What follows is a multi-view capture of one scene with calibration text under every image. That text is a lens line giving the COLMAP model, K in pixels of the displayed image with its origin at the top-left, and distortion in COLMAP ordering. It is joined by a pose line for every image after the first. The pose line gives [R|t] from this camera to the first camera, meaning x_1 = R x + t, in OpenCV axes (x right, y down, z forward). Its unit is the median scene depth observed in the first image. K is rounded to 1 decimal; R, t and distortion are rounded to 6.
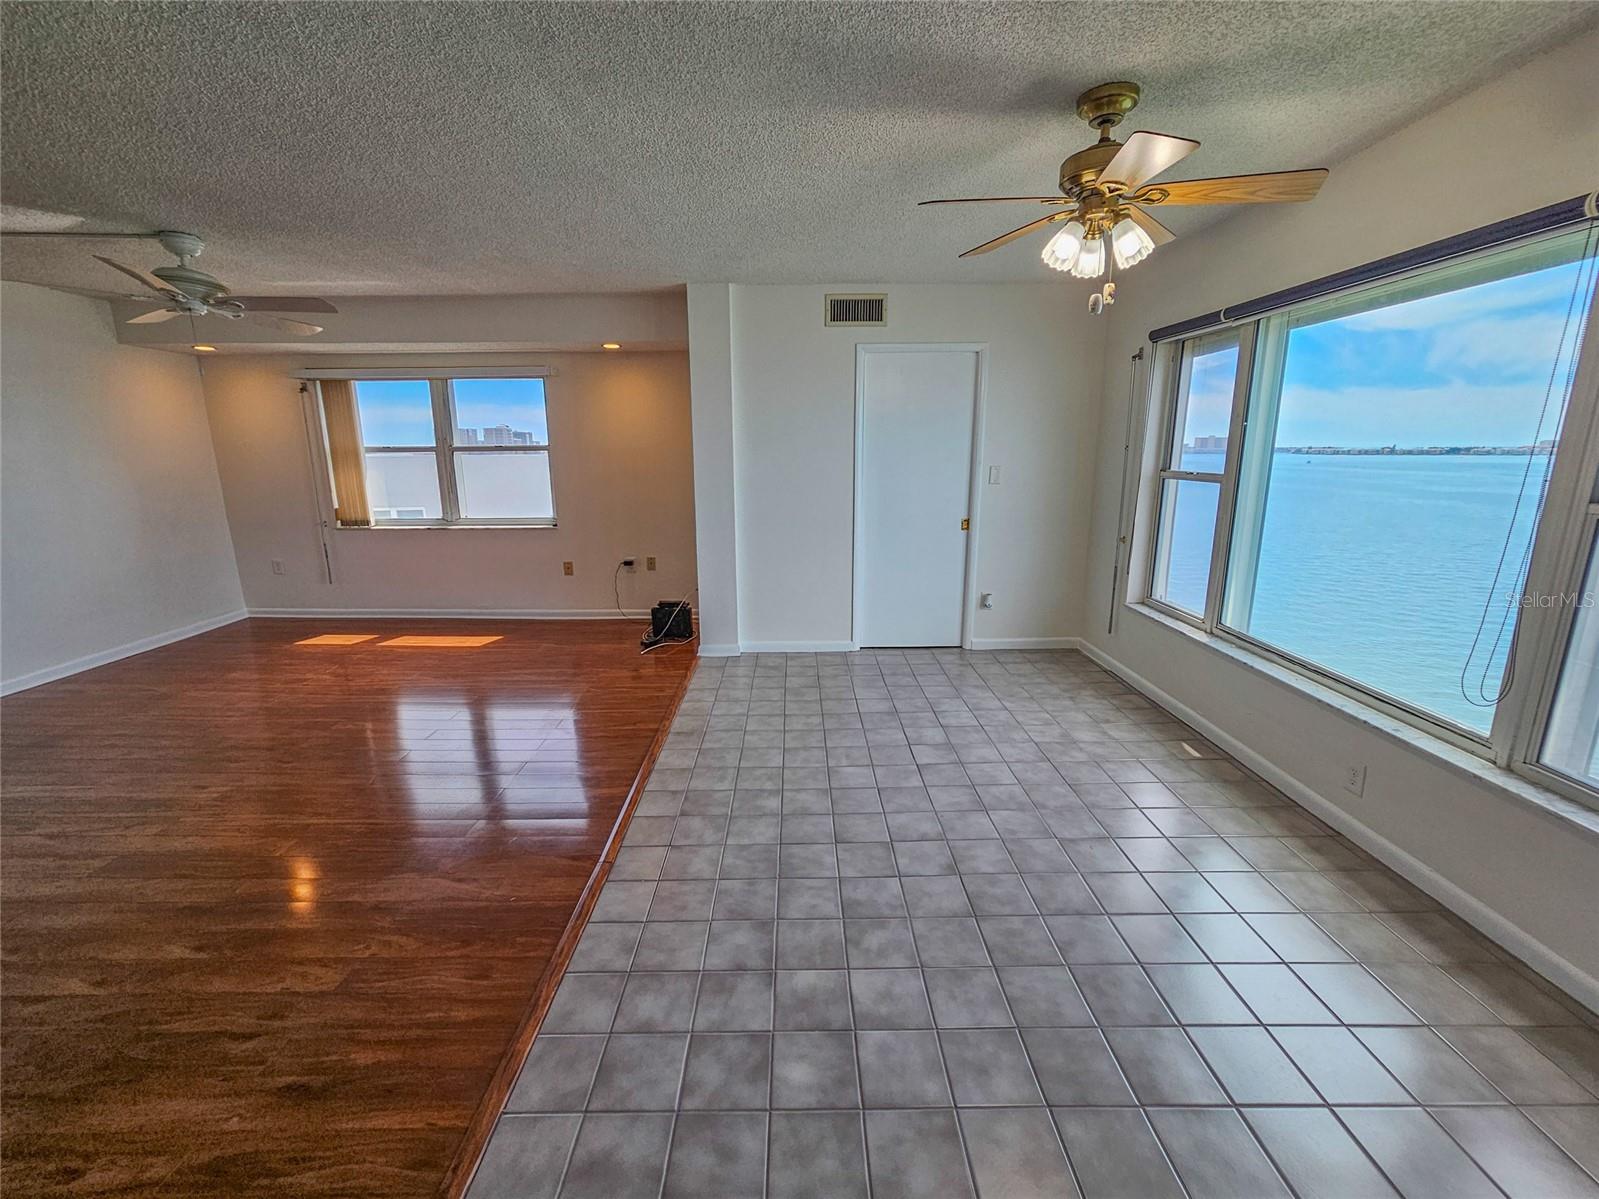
lens RADIAL K [[663.8, 0, 796.7], [0, 663.8, 600.7], [0, 0, 1]] dist [-0.015487, 0.007553]
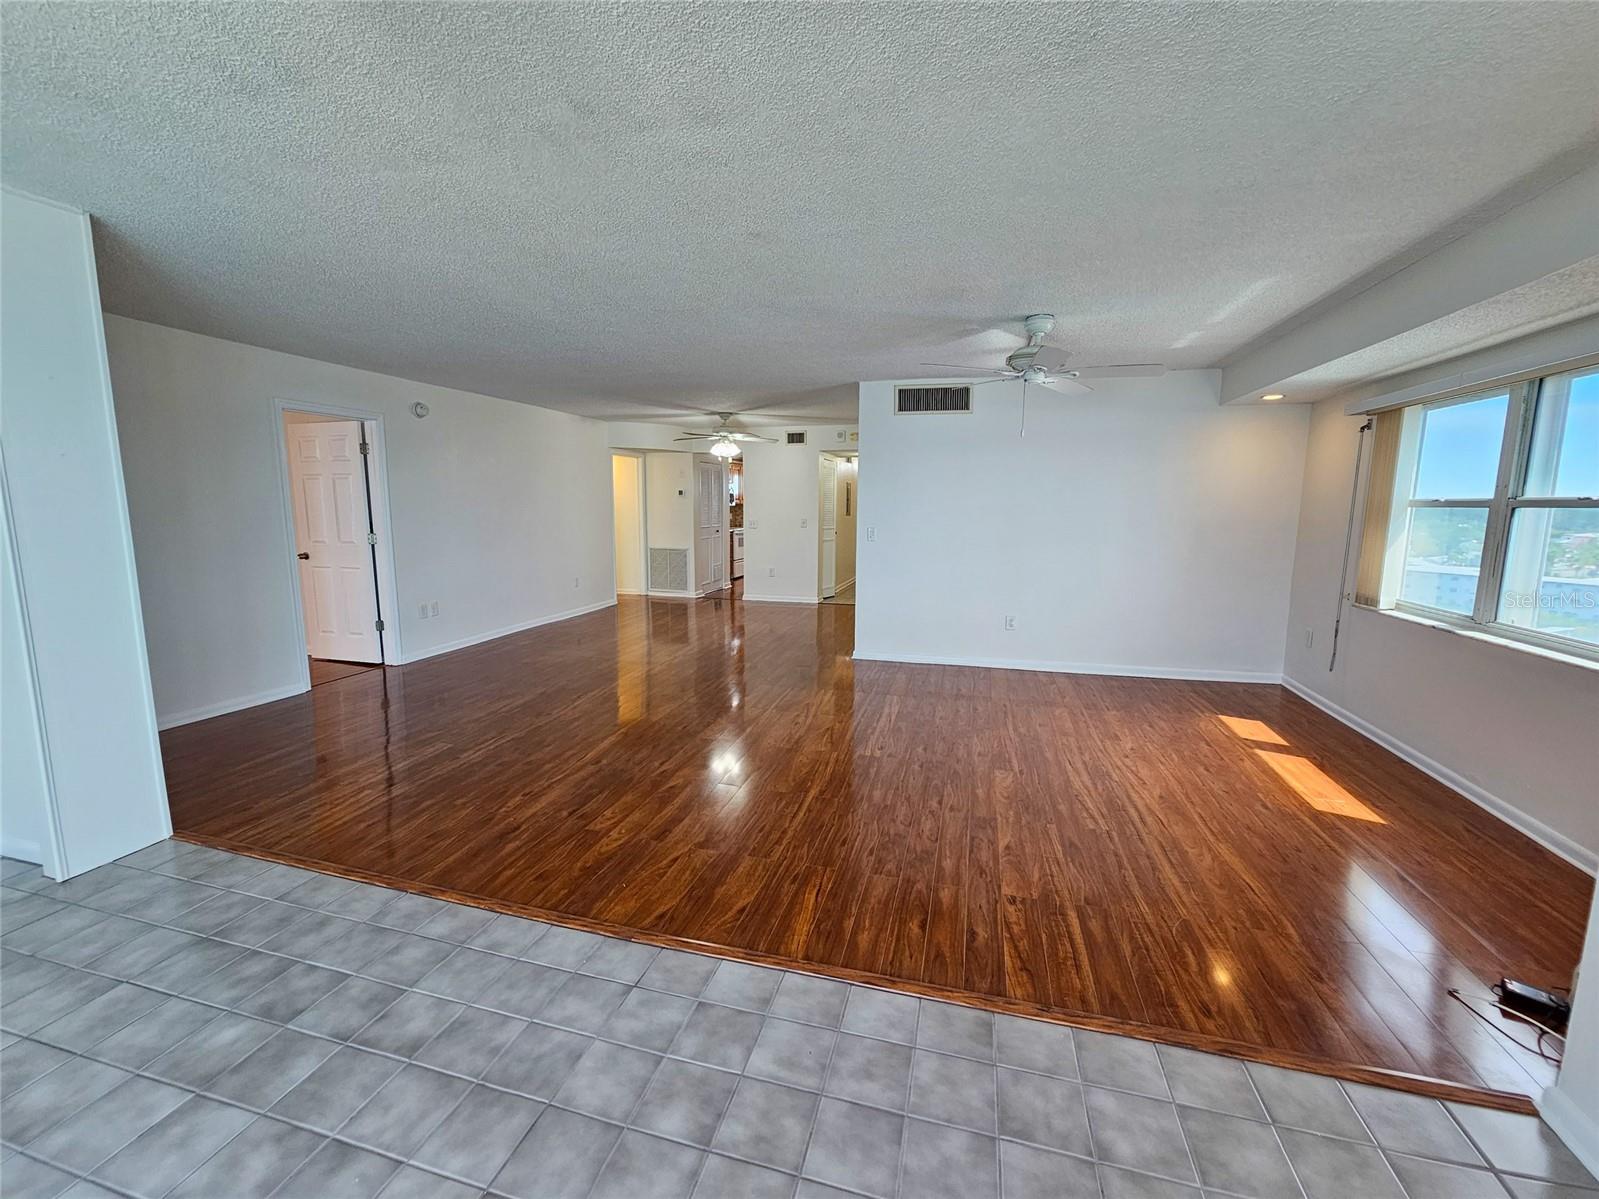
lens RADIAL K [[663.8, 0, 796.7], [0, 663.8, 595.7], [0, 0, 1]] dist [-0.015487, 0.007553]
pose [[-0.272077, 0.132386, -0.953125, 0.295870], [-0.222754, 0.954923, 0.196222, -0.181585], [0.936138, 0.265700, -0.230323, 0.821254]]
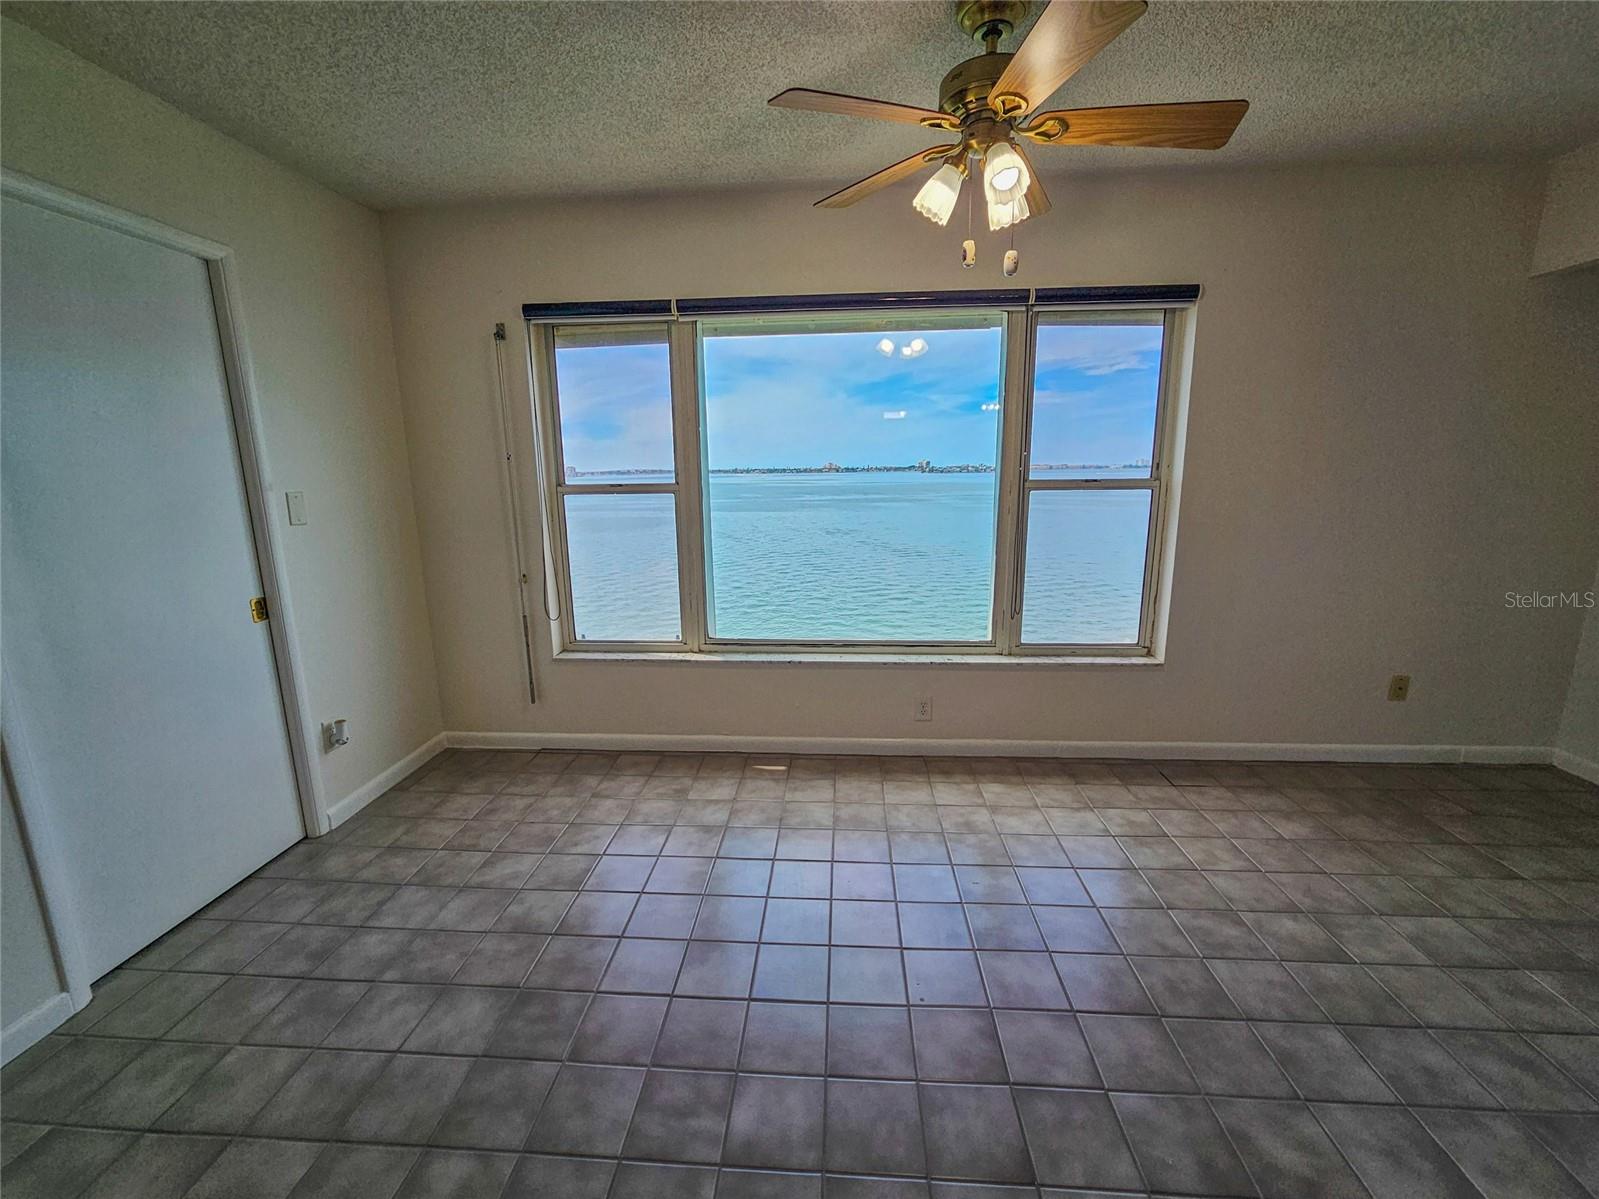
lens RADIAL K [[663.8, 0, 791.5], [0, 663.8, 600.2], [0, 0, 1]] dist [-0.015487, 0.007553]
pose [[0.079107, -0.193133, 0.977978, -0.246712], [0.239385, 0.956027, 0.169434, -0.134754], [-0.967697, 0.220710, 0.121861, 0.673648]]
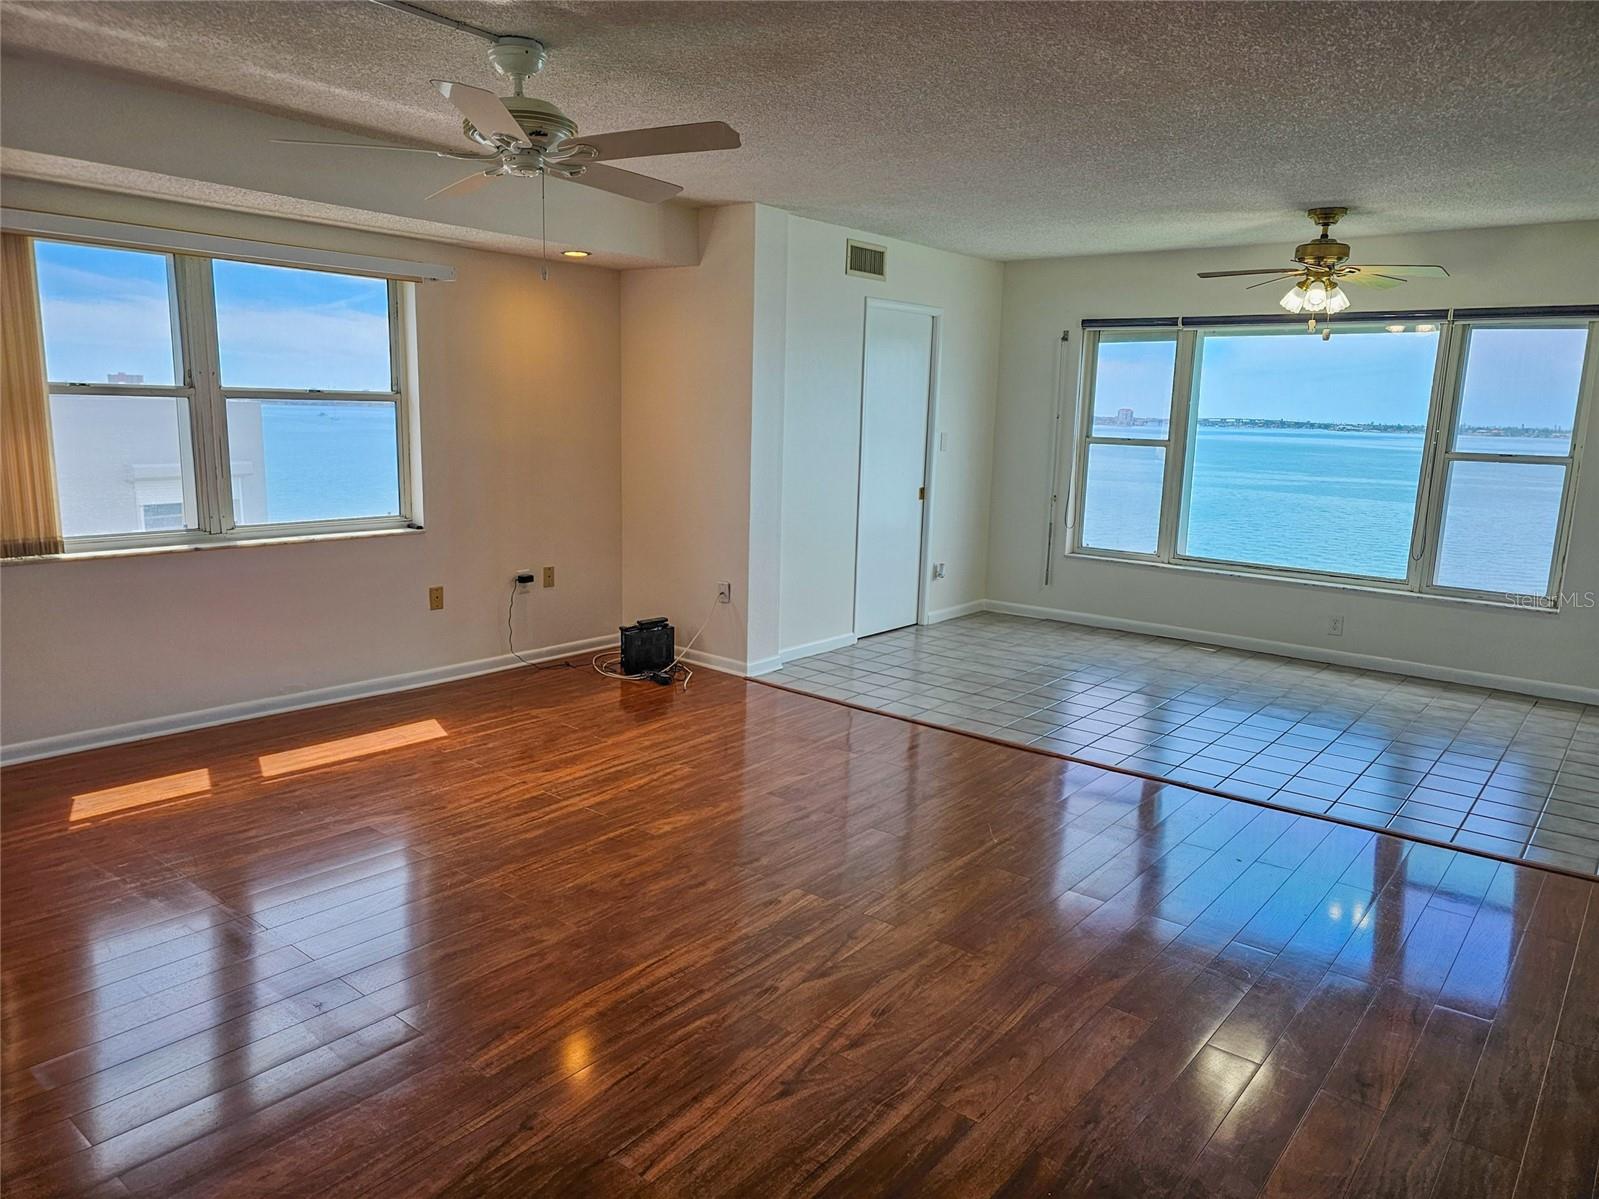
lens RADIAL K [[1089.1, 0, 800.1], [0, 1089.1, 614.0], [0, 0, 1]] dist [0.019717, -0.000331]
pose [[0.631776, -0.123967, 0.765174, -1.322102], [0.146400, 0.988446, 0.039263, -0.037585], [-0.761200, 0.087216, 0.642626, 0.173236]]
